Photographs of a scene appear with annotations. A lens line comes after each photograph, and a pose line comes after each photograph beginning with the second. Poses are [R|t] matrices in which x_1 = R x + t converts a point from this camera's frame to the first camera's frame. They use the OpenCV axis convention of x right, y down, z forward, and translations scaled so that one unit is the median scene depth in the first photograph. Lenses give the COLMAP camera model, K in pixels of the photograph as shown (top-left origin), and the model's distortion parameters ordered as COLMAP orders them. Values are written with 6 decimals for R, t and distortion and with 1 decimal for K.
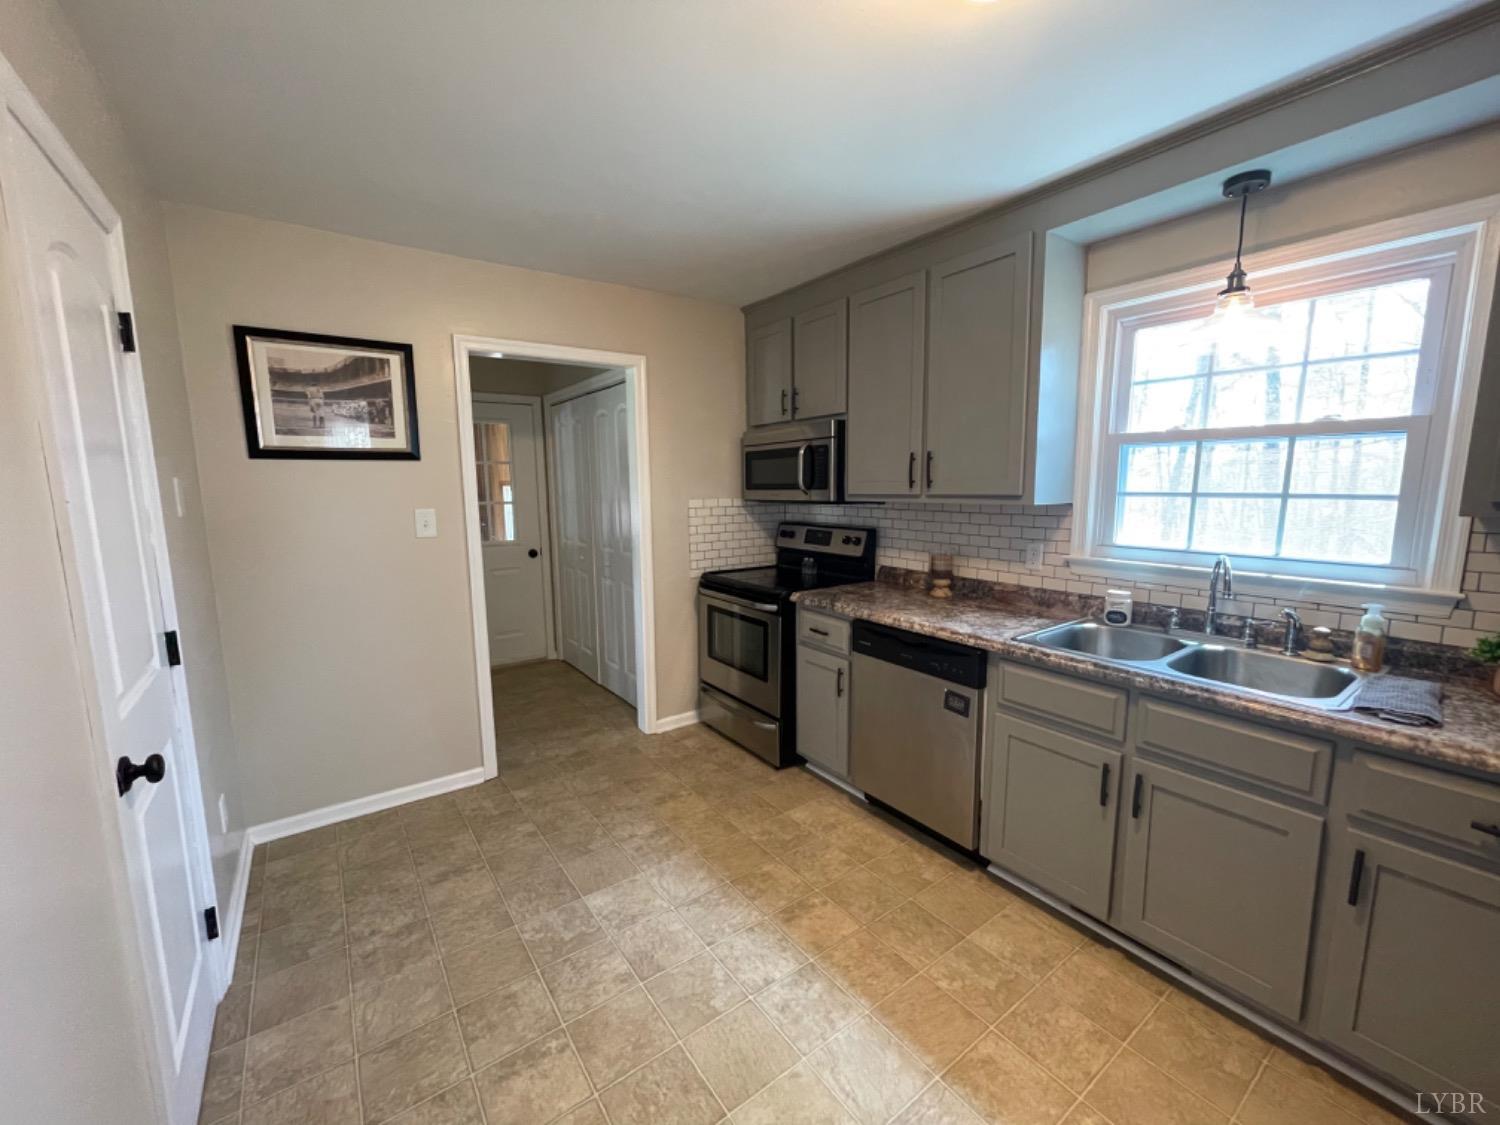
lens RADIAL K [[608.7, 0, 745.3], [0, 608.7, 566.9], [0, 0, 1]] dist [0.000820, 0.000261]
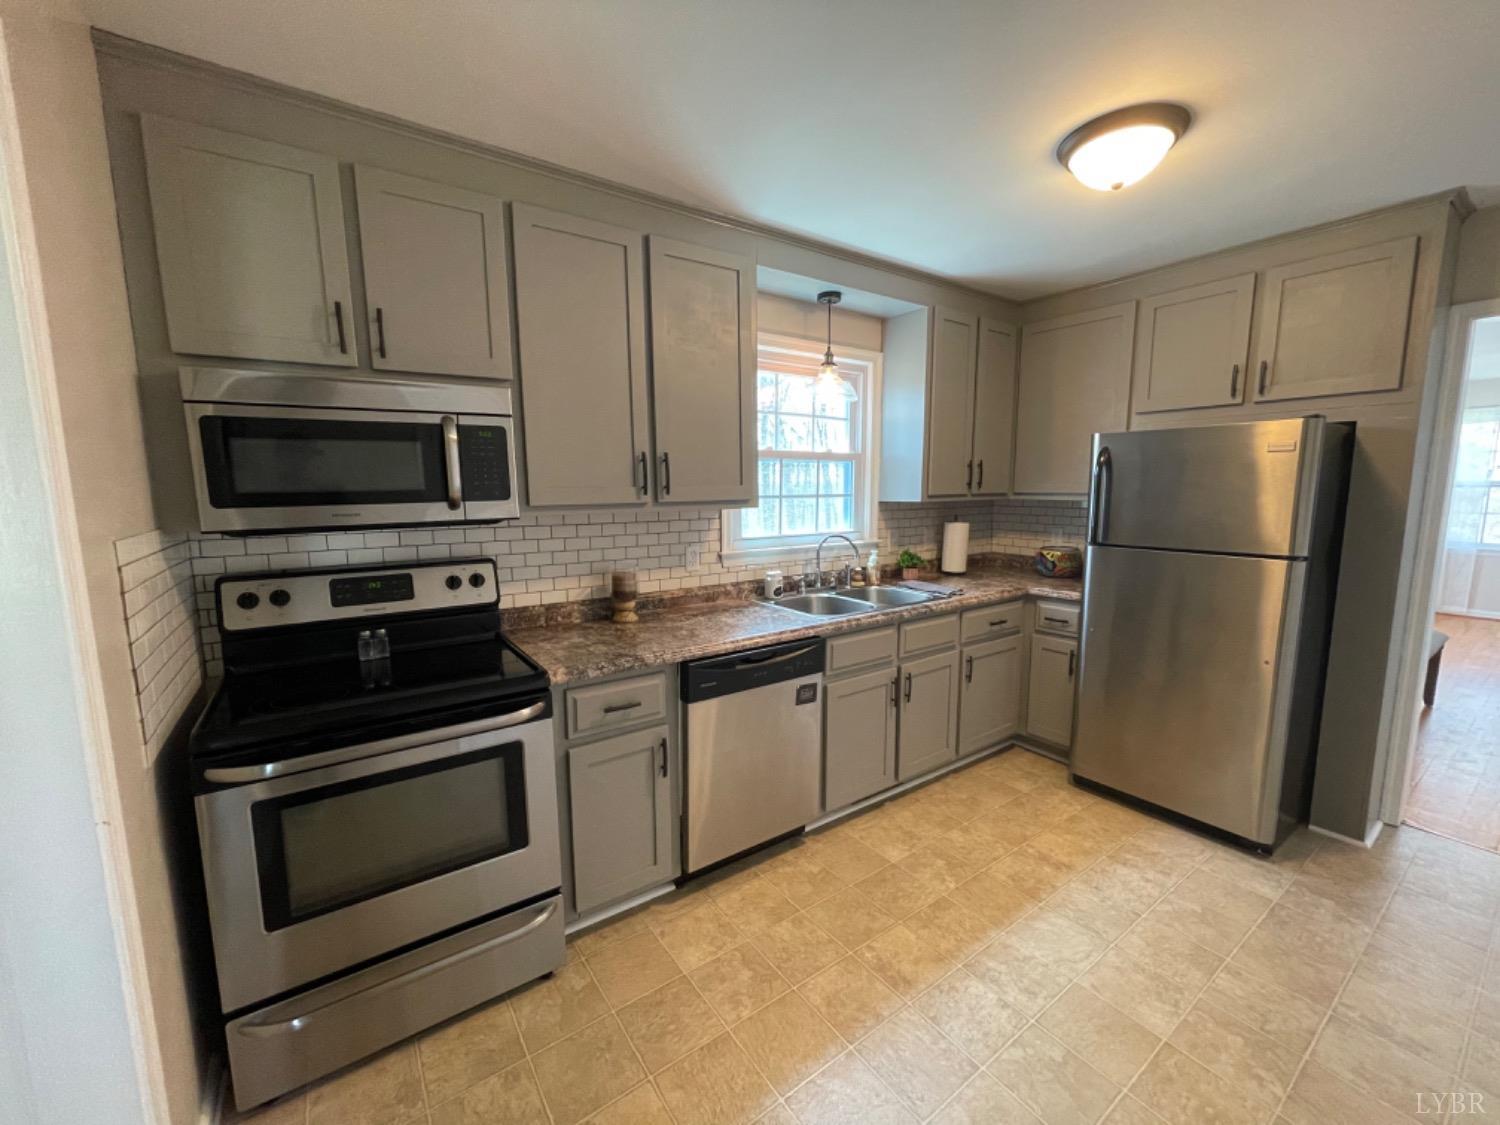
lens RADIAL K [[608.7, 0, 745.3], [0, 608.7, 566.9], [0, 0, 1]] dist [0.000820, 0.000261]
pose [[0.006917, -0.123111, 0.992369, -0.689926], [0.148665, 0.981491, 0.120725, -0.140196], [-0.988863, 0.146696, 0.025091, 1.062826]]
